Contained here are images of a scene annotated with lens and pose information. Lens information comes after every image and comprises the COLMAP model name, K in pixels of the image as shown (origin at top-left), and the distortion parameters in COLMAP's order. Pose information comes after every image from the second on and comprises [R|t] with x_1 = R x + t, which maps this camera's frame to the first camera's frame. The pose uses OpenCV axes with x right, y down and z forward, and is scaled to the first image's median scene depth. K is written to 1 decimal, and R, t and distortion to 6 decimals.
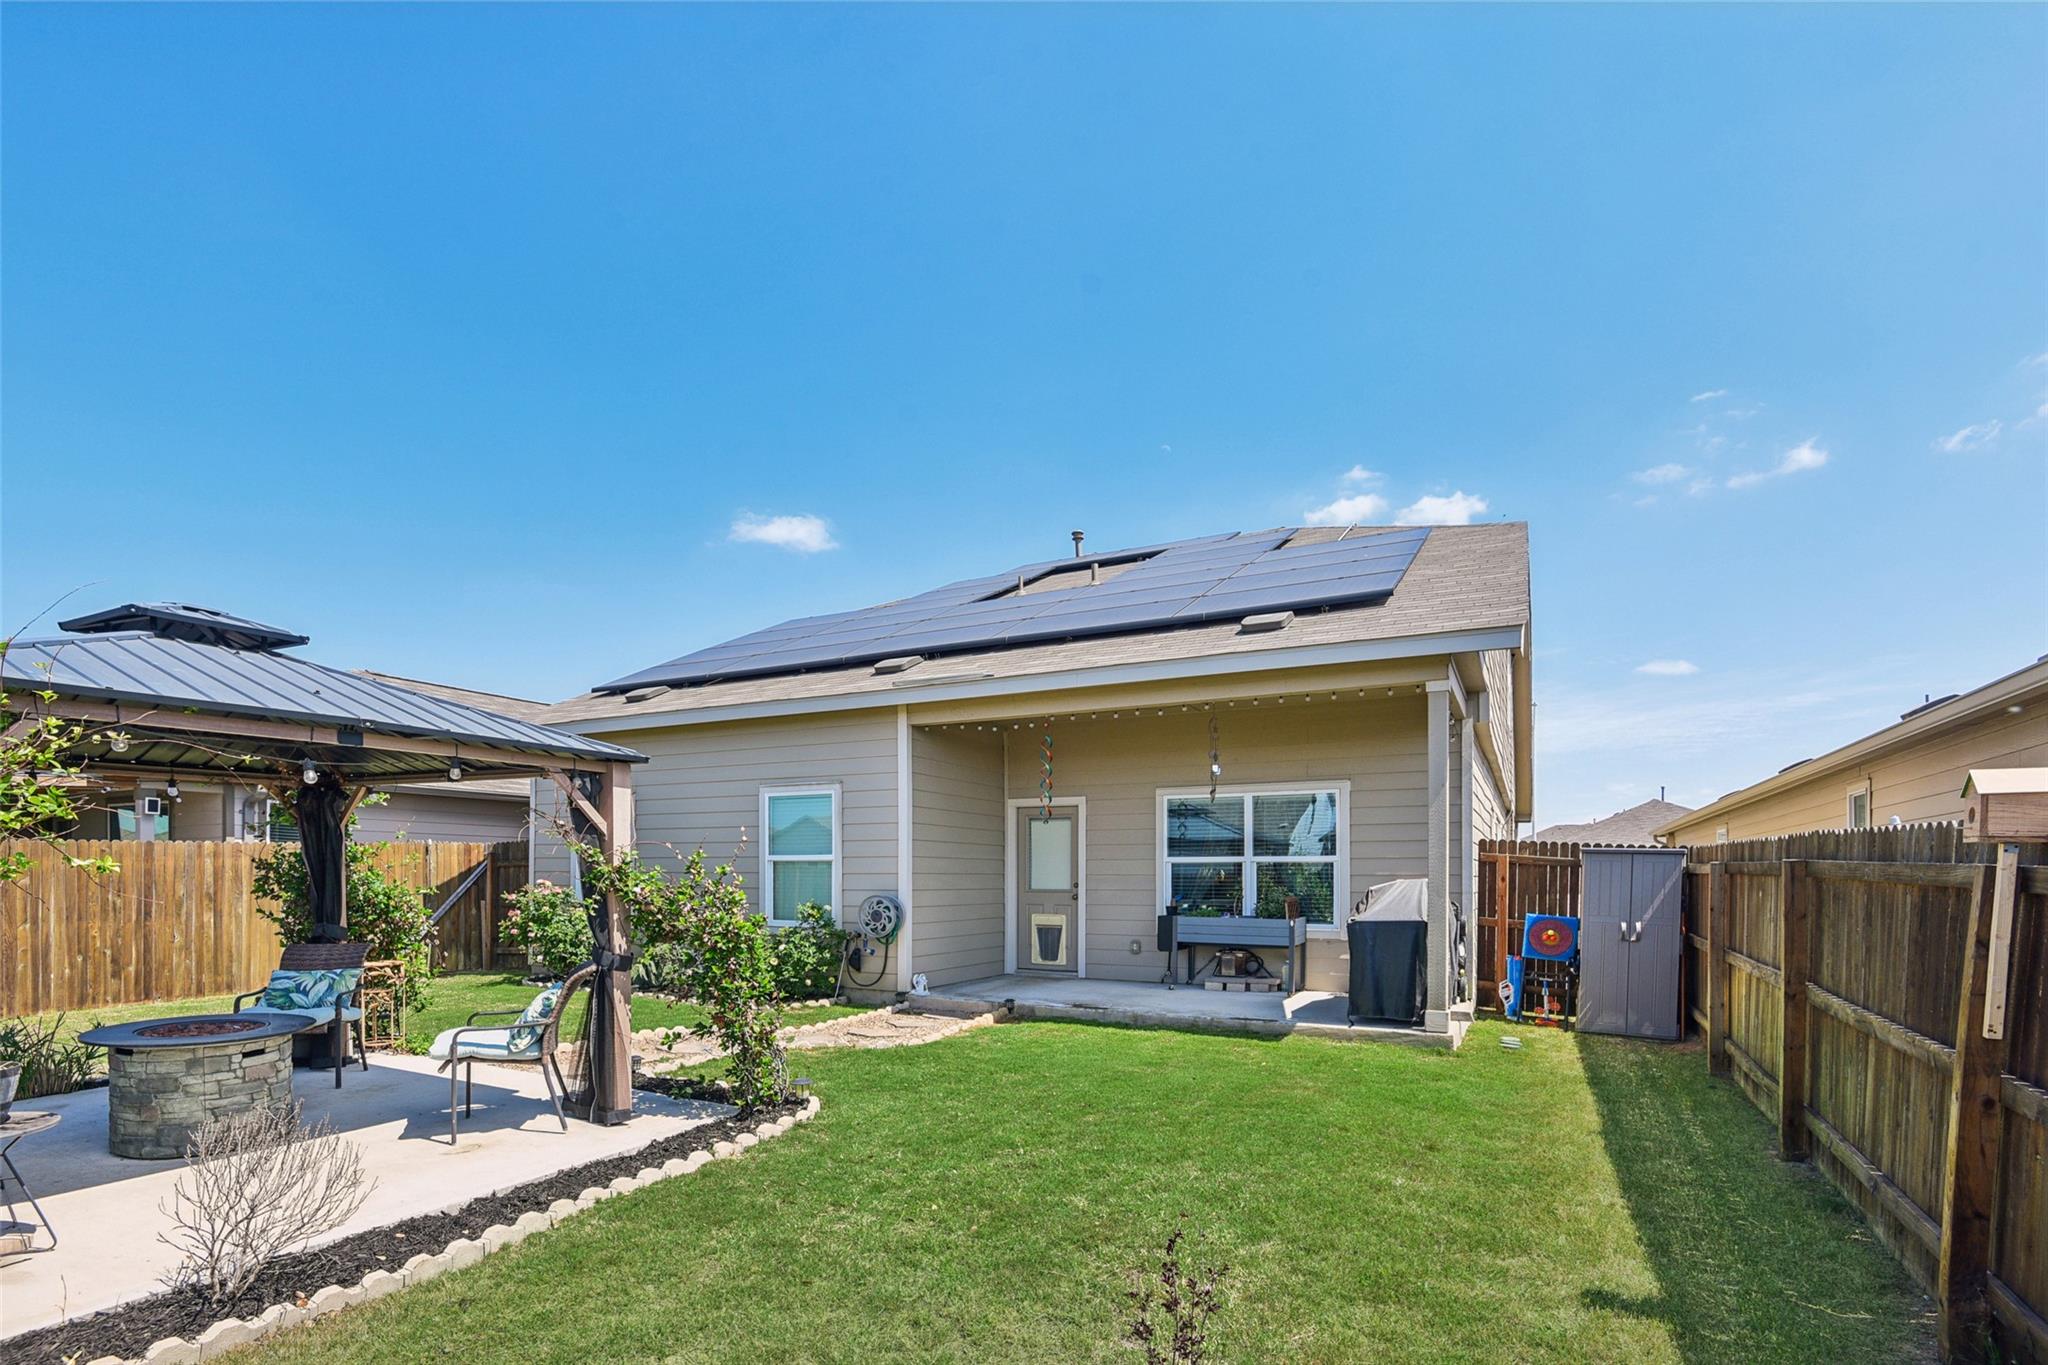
lens RADIAL K [[977.8, 0, 944.8], [0, 977.8, 683.3], [0, 0, 1]] dist [0.000613, 0.000218]
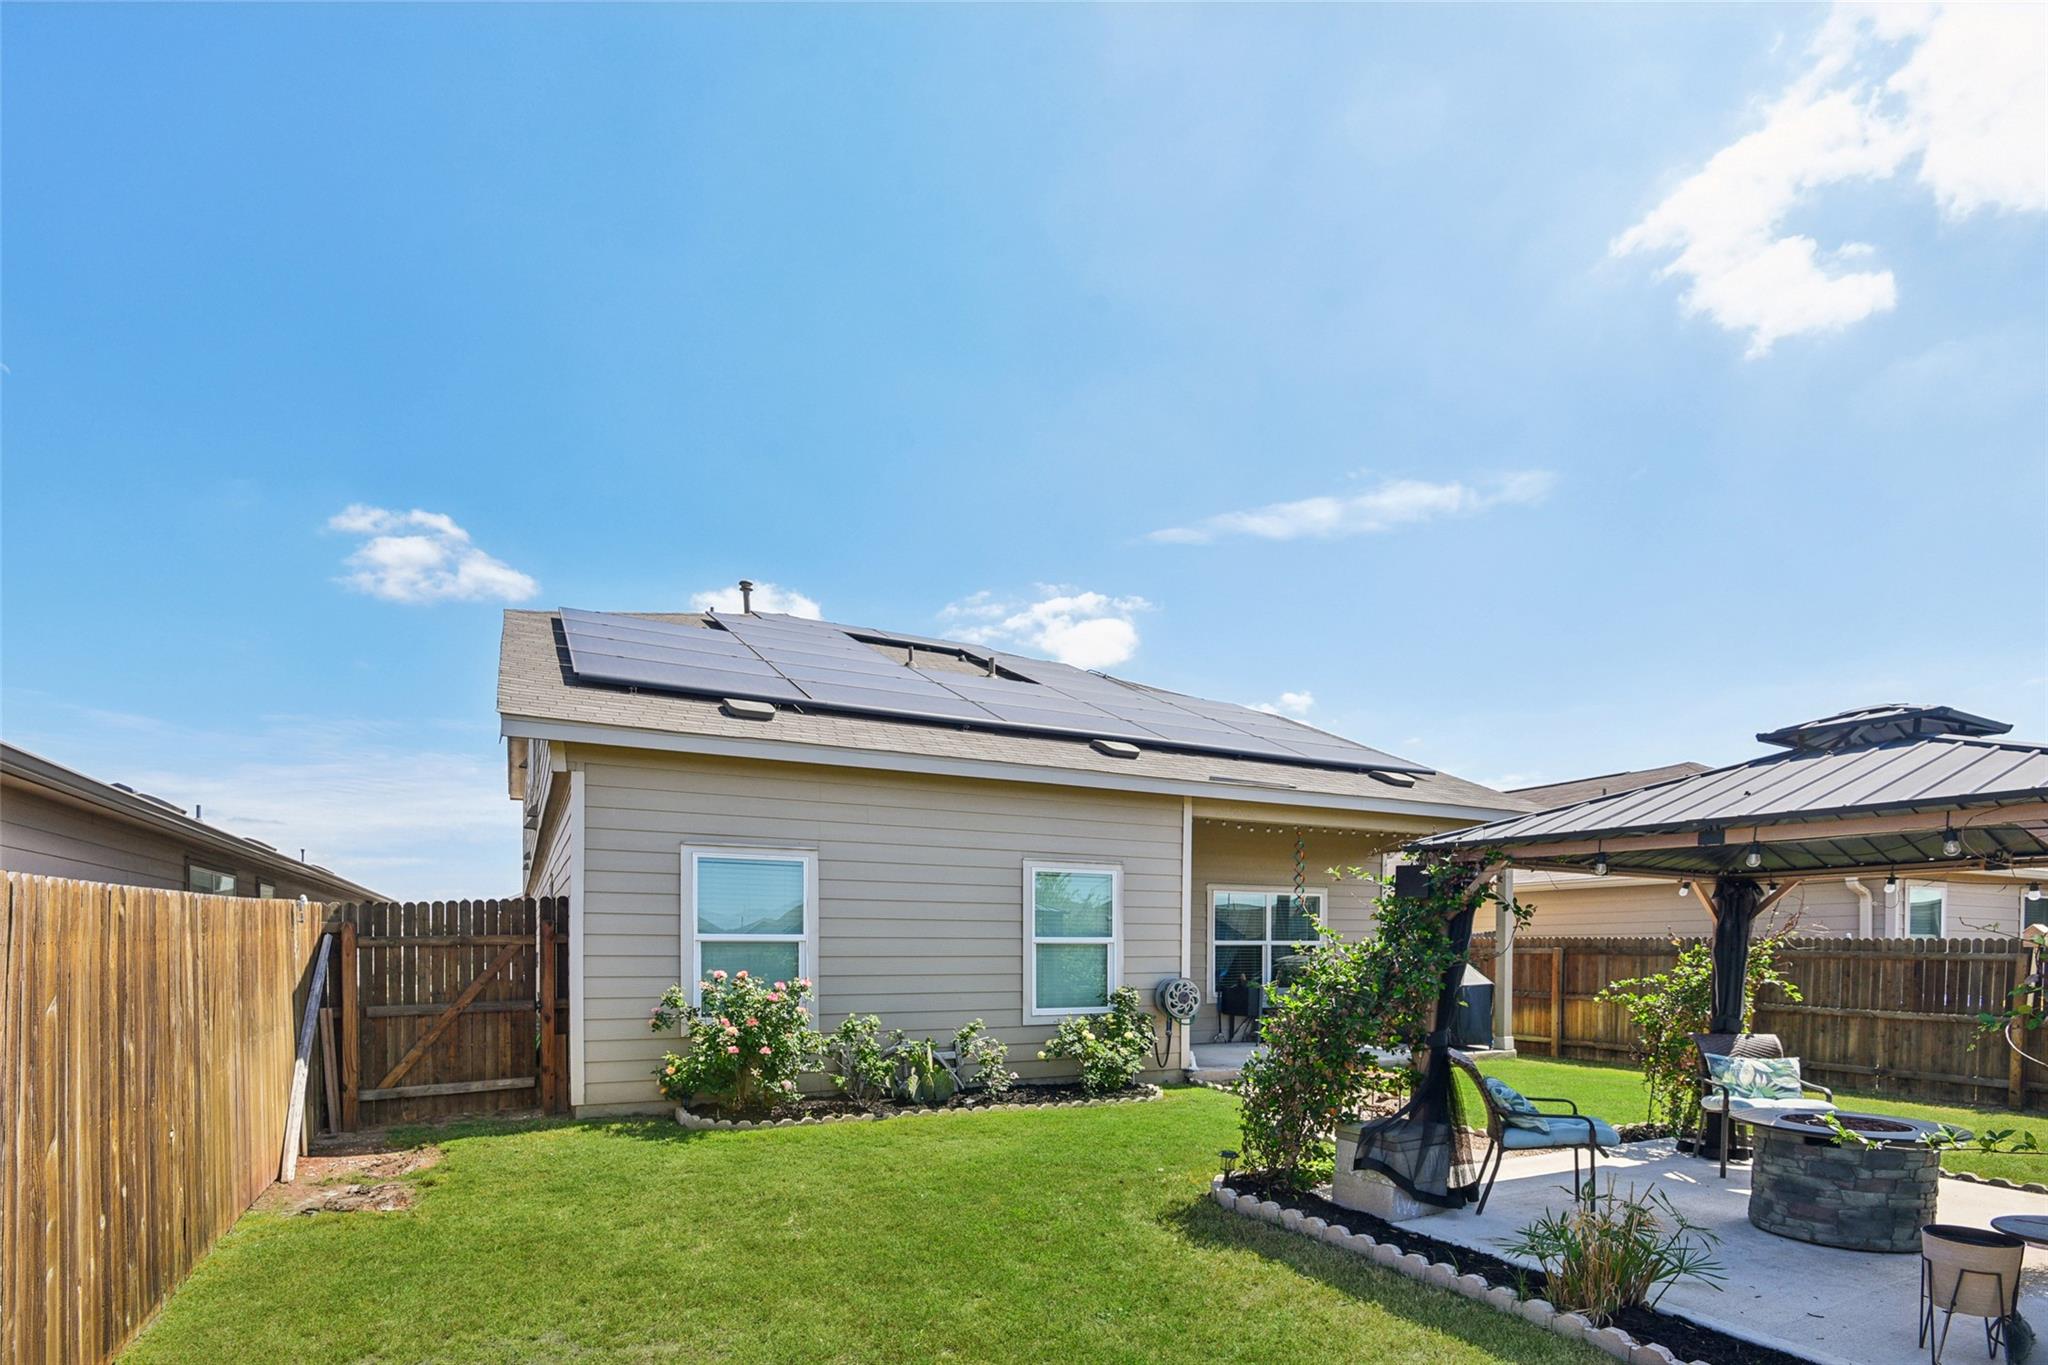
lens RADIAL K [[977.8, 0, 944.8], [0, 977.8, 683.3], [0, 0, 1]] dist [0.000613, 0.000218]
pose [[0.563344, 0.212670, 0.798383, -1.040717], [-0.152775, 0.976454, -0.152305, 0.101251], [-0.811975, -0.036173, 0.582570, 0.571171]]
